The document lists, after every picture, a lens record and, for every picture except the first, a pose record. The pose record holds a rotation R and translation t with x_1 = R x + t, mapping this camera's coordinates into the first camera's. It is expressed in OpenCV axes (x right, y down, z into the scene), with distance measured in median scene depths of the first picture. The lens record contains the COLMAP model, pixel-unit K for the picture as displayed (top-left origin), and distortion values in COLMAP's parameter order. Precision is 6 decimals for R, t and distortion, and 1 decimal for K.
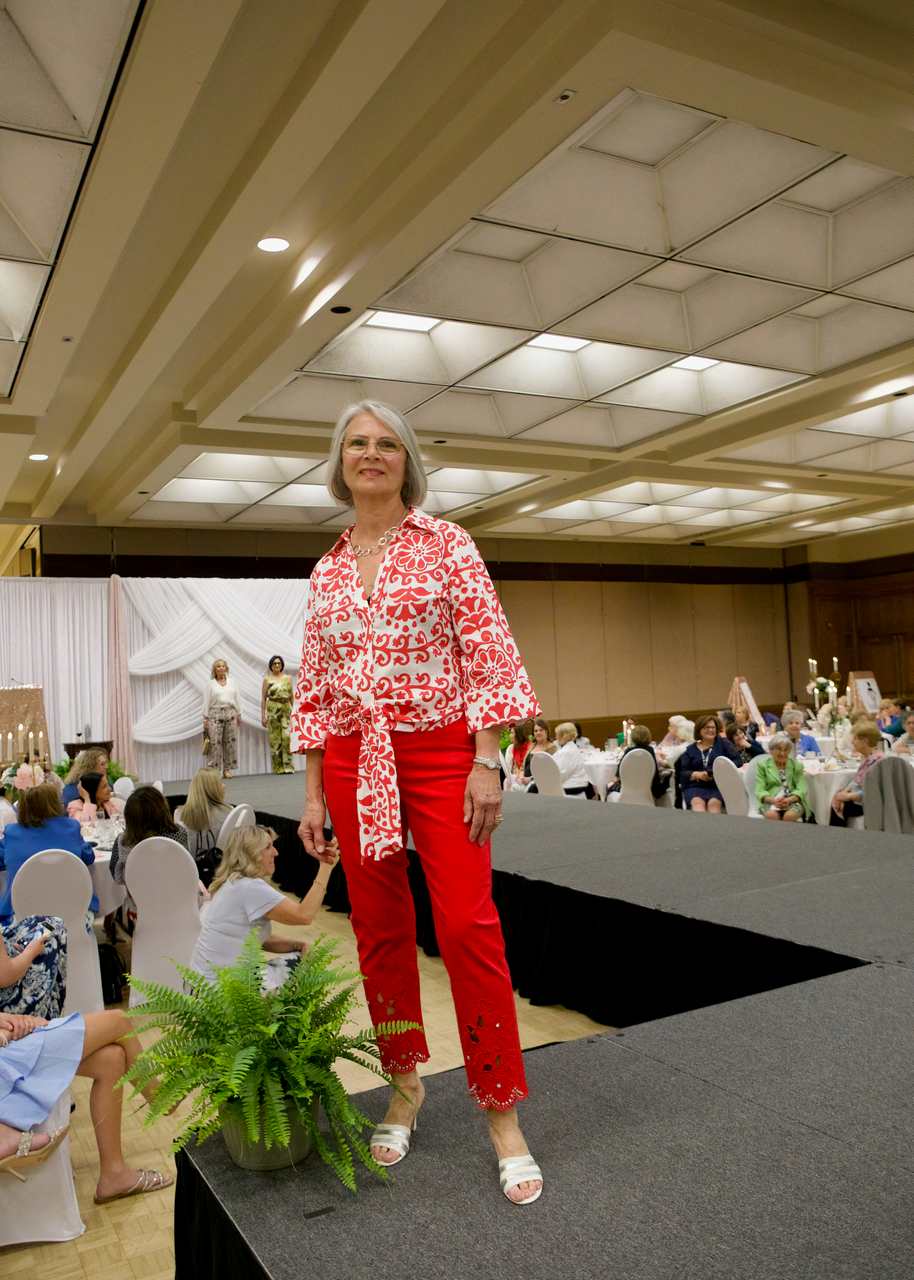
lens RADIAL K [[1066.9, 0, 457.0], [0, 1066.9, 640.0], [0, 0, 1]] dist [-0.015030, -0.001565]
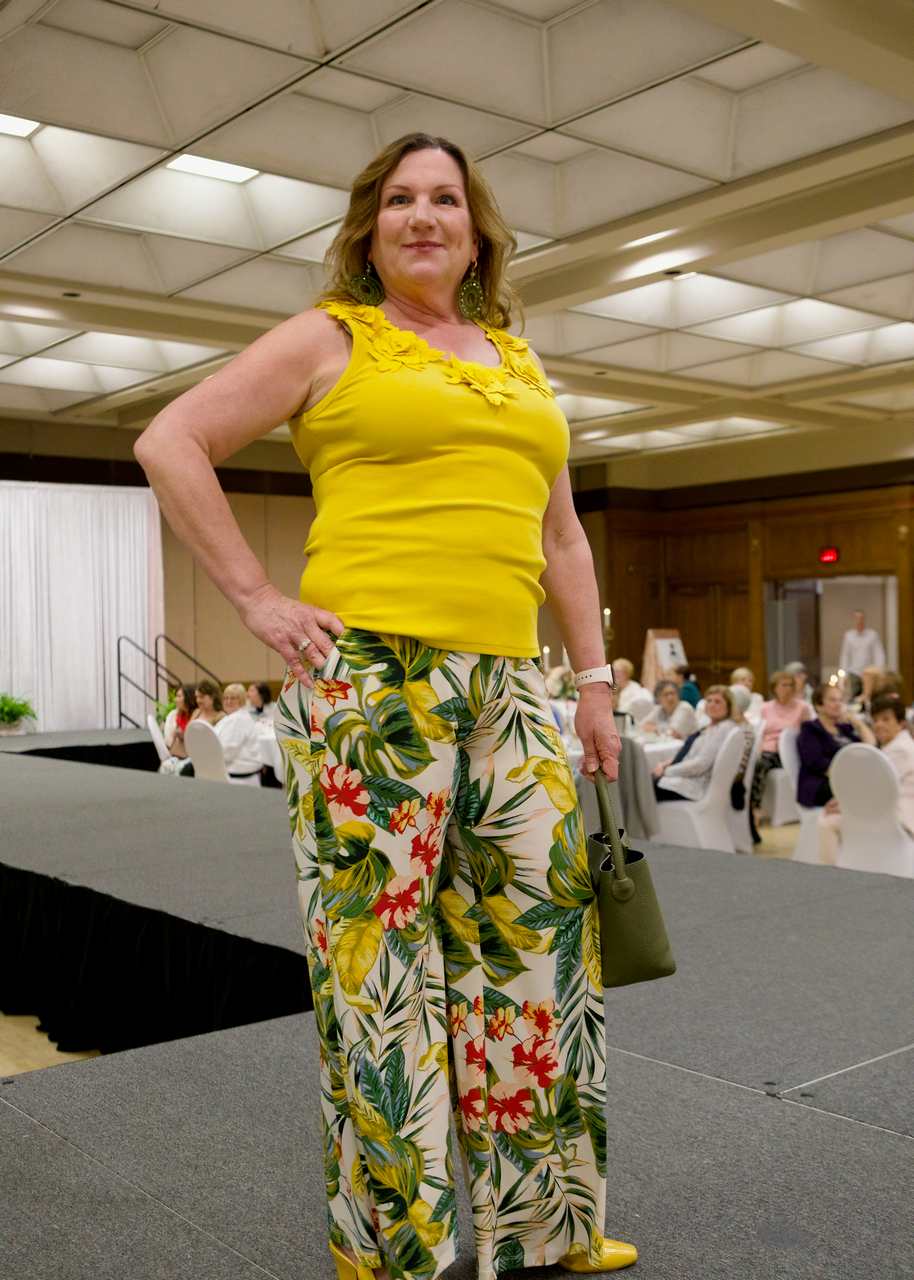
lens RADIAL K [[1423.4, 0, 457.0], [0, 1423.4, 640.0], [0, 0, 1]] dist [-0.008462, 0.029218]
pose [[0.987356, 0.030107, 0.155633, 0.109428], [-0.036775, 0.998517, 0.040144, 0.001155], [-0.154194, -0.045360, 0.986999, -0.013263]]
